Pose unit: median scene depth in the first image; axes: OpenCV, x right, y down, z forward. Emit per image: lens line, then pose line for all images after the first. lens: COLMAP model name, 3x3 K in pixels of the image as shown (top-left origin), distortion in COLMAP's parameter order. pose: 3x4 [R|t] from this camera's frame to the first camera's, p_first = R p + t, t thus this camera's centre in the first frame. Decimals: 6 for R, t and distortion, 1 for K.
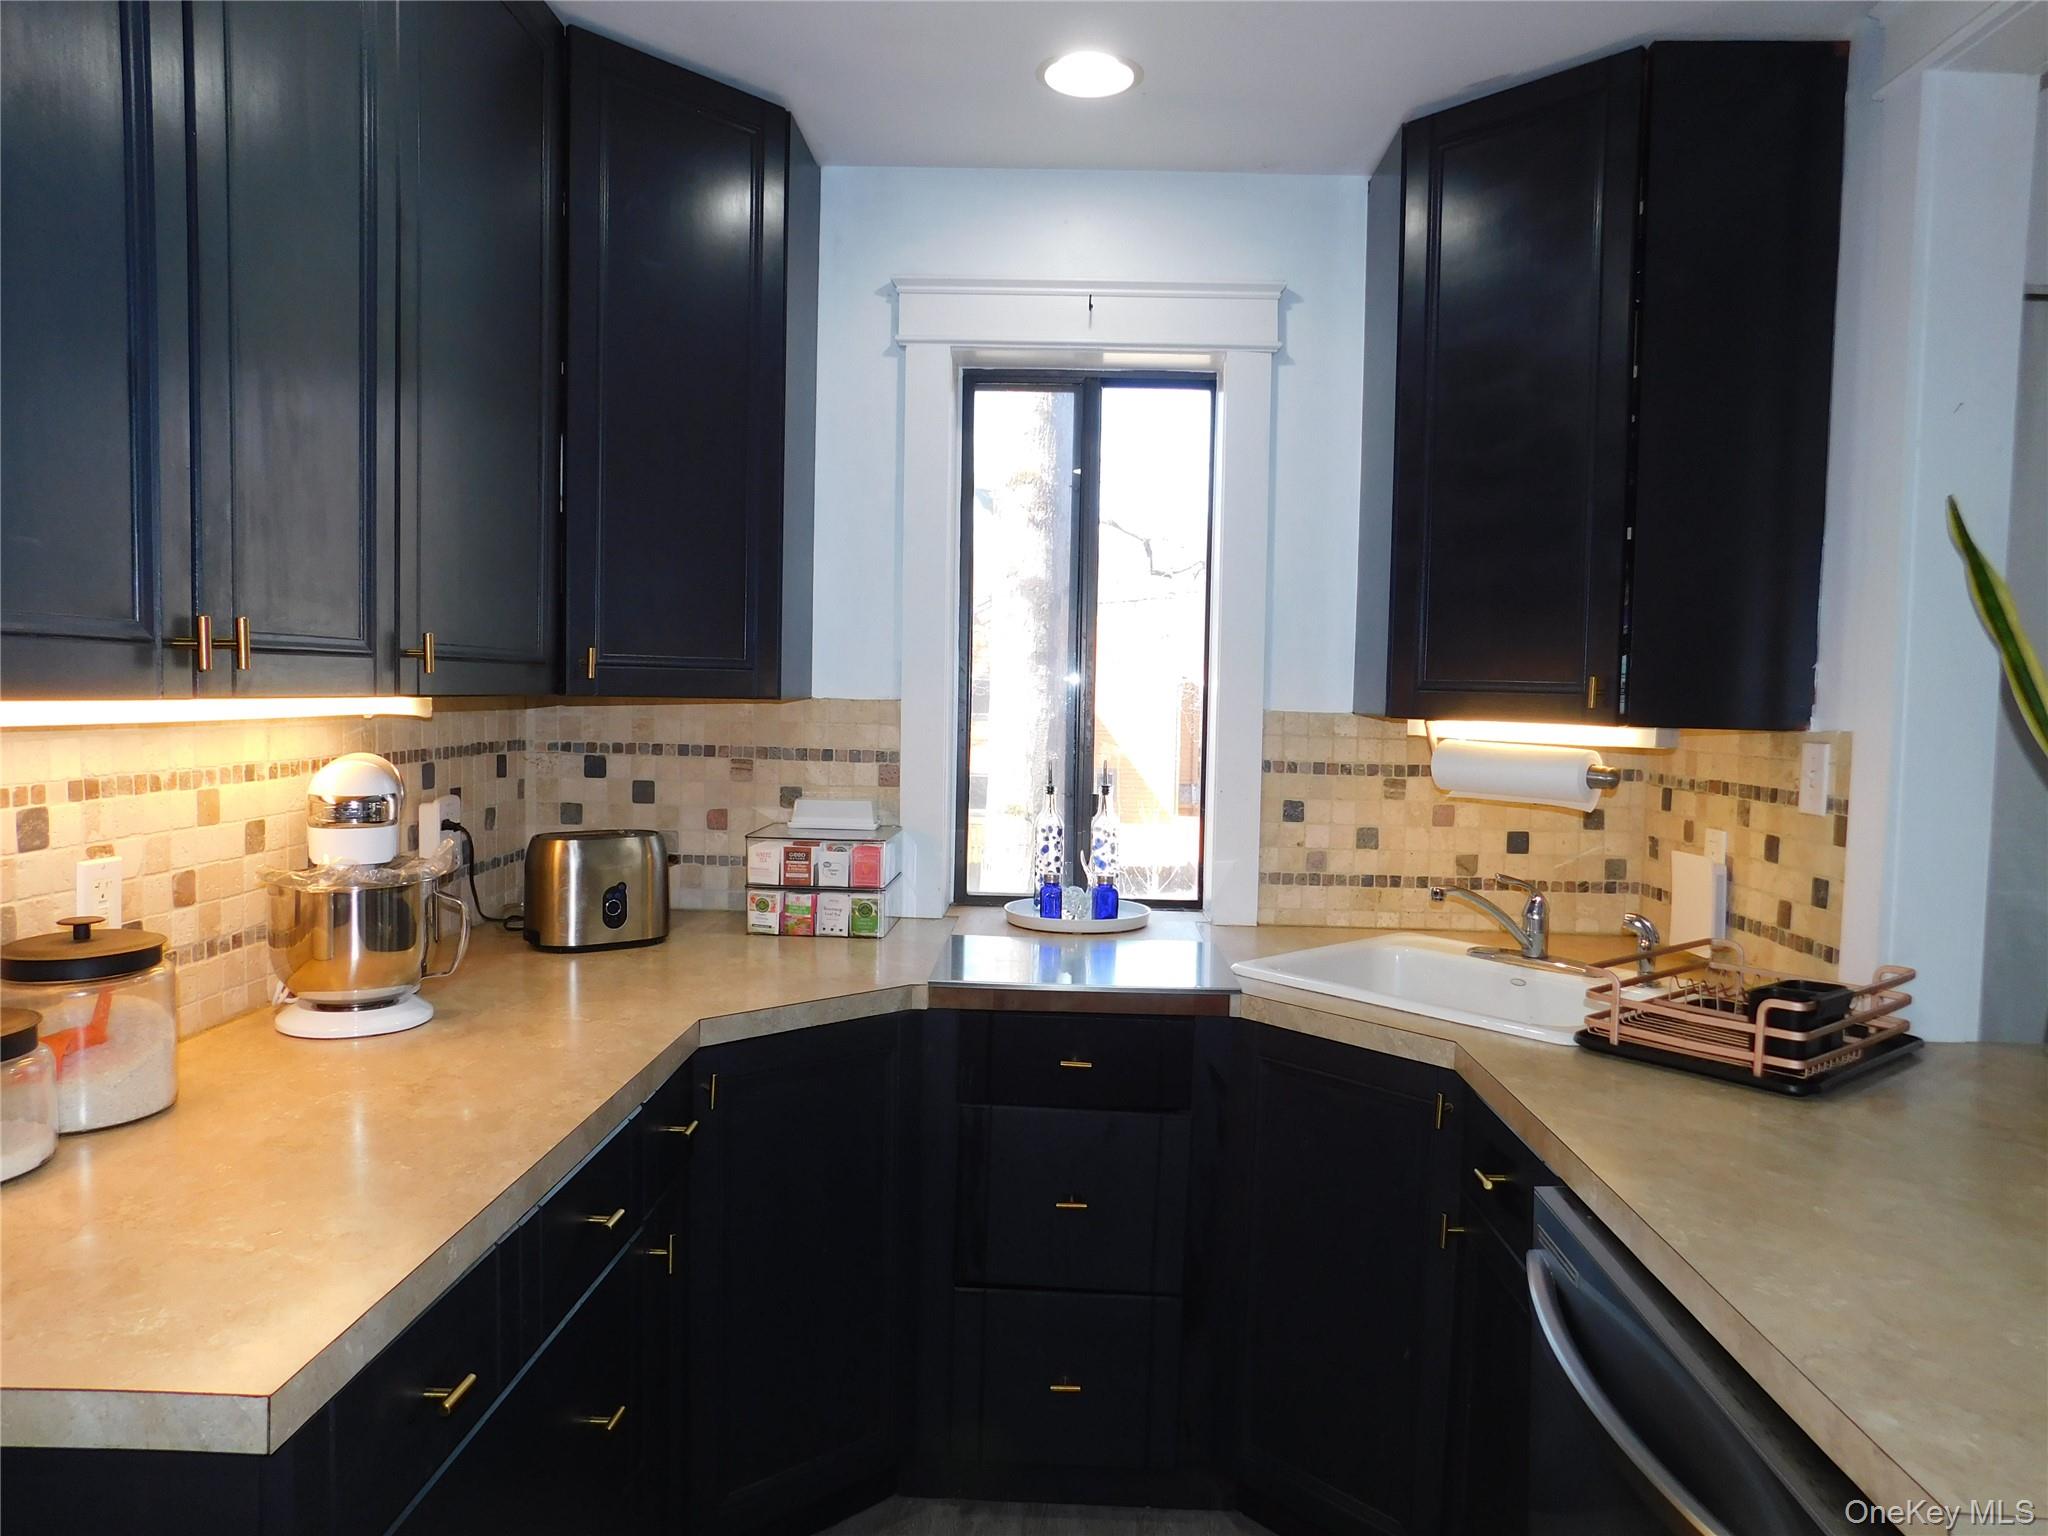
lens RADIAL K [[1359.2, 0, 1024.0], [0, 1359.2, 768.0], [0, 0, 1]] dist [-0.024070, 0.001855]
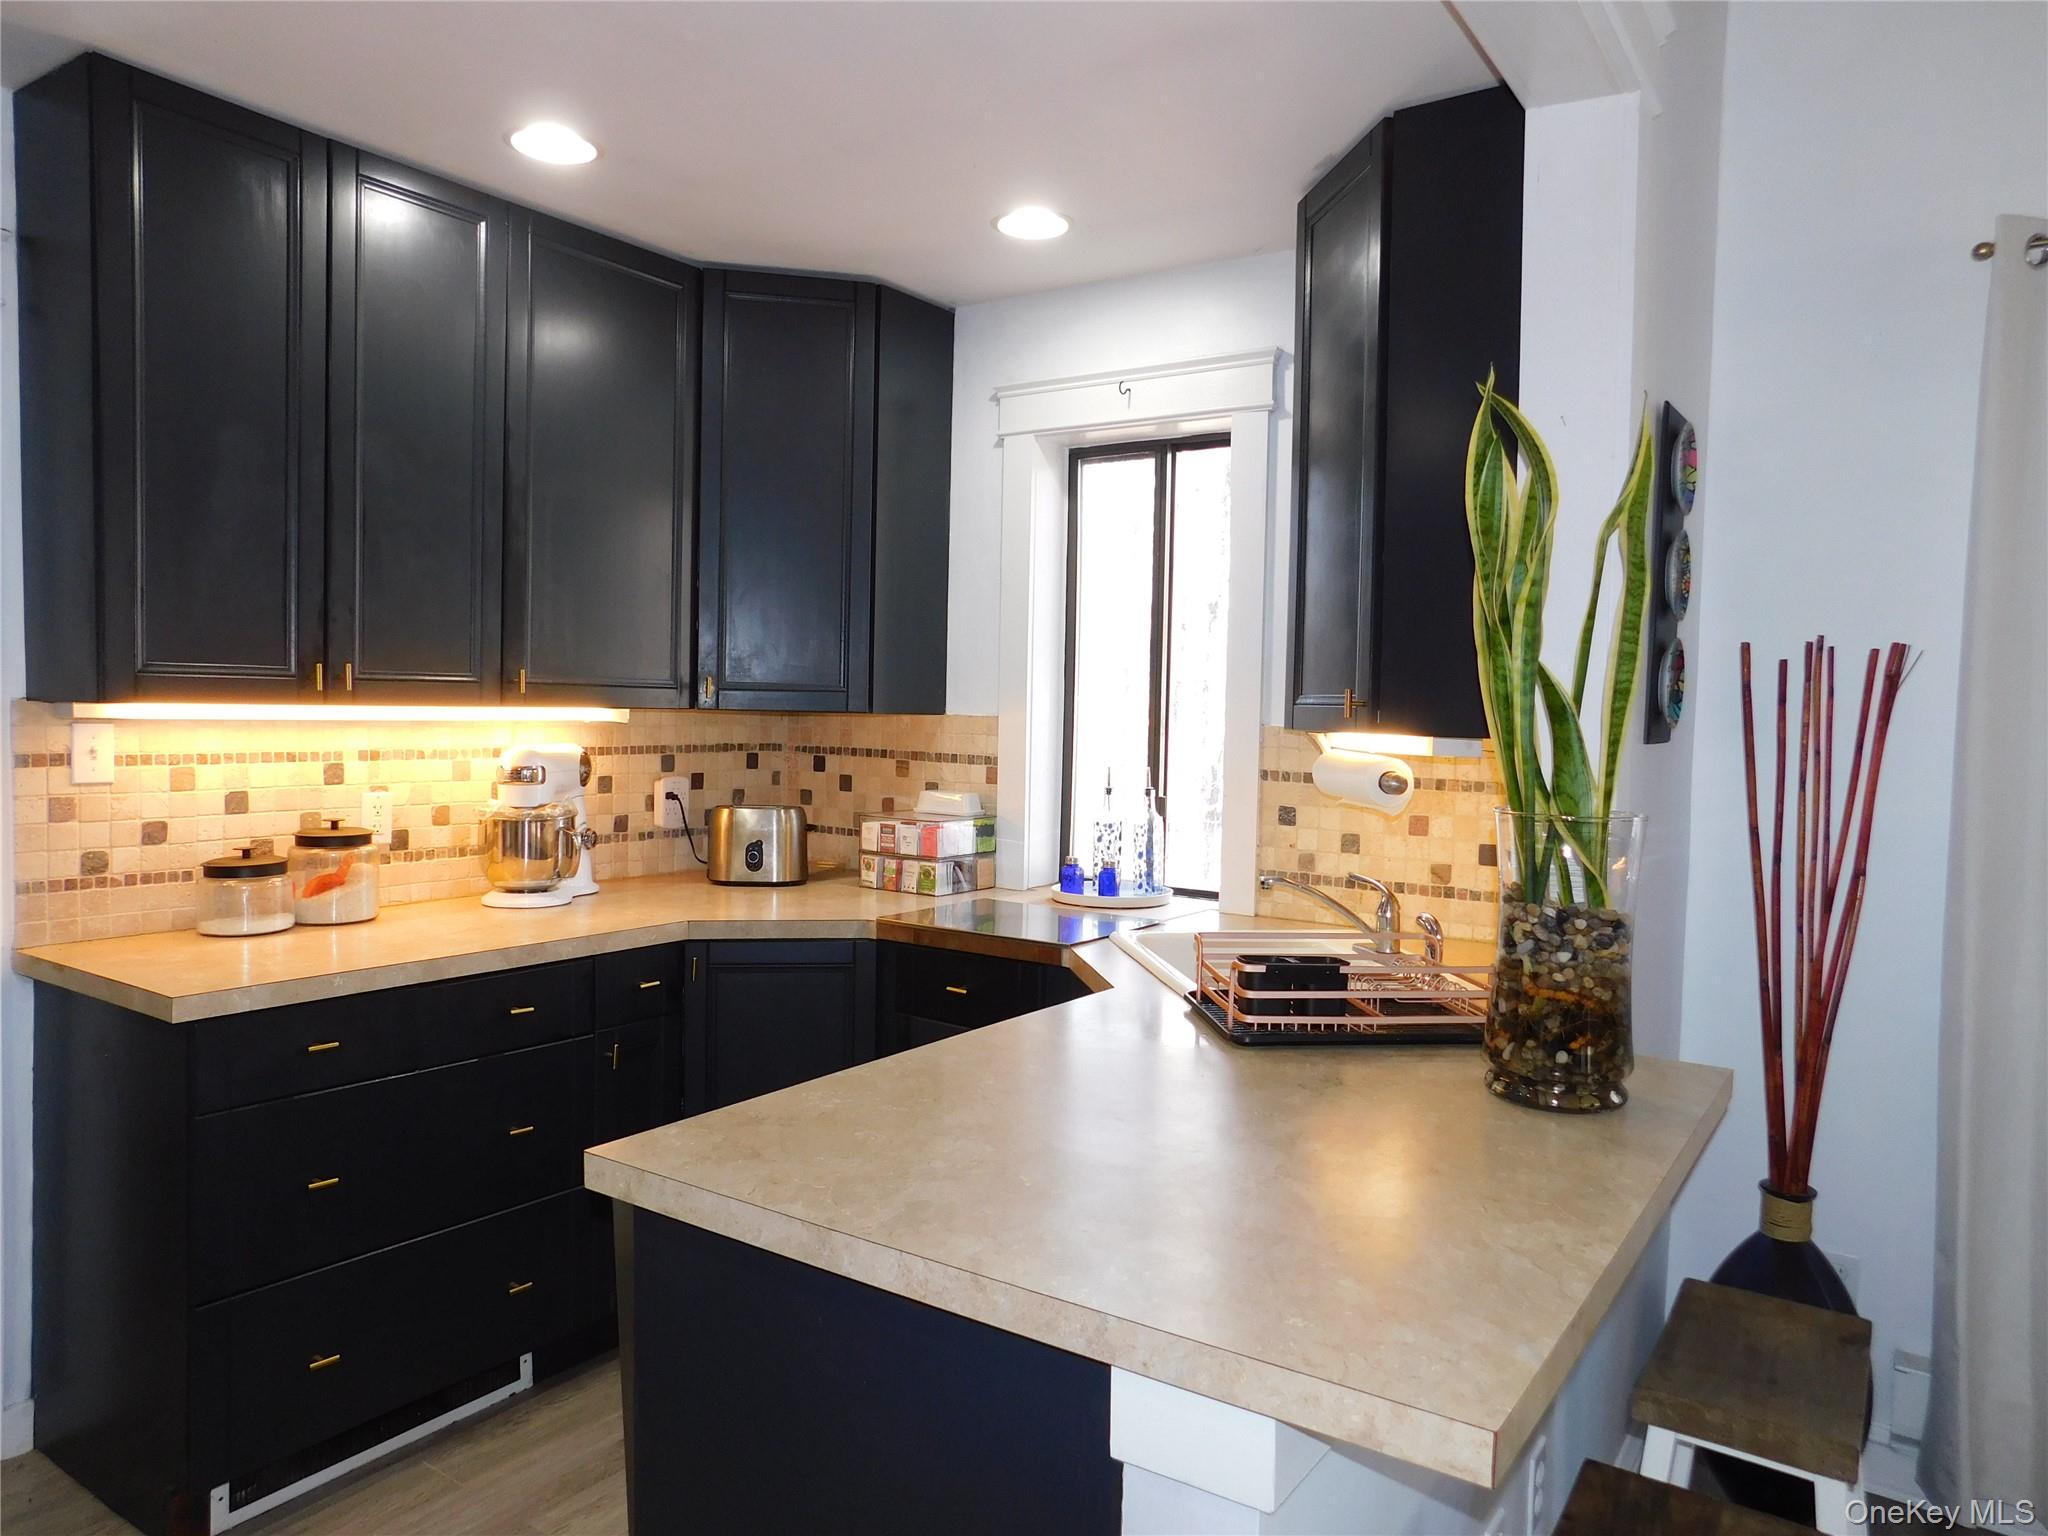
lens RADIAL K [[1359.2, 0, 1024.0], [0, 1359.2, 768.0], [0, 0, 1]] dist [-0.024070, 0.001855]
pose [[0.844377, 0.022234, -0.535289, 0.615496], [-0.035174, 0.999283, -0.013977, 0.015779], [0.534594, 0.030630, 0.844554, -0.061377]]
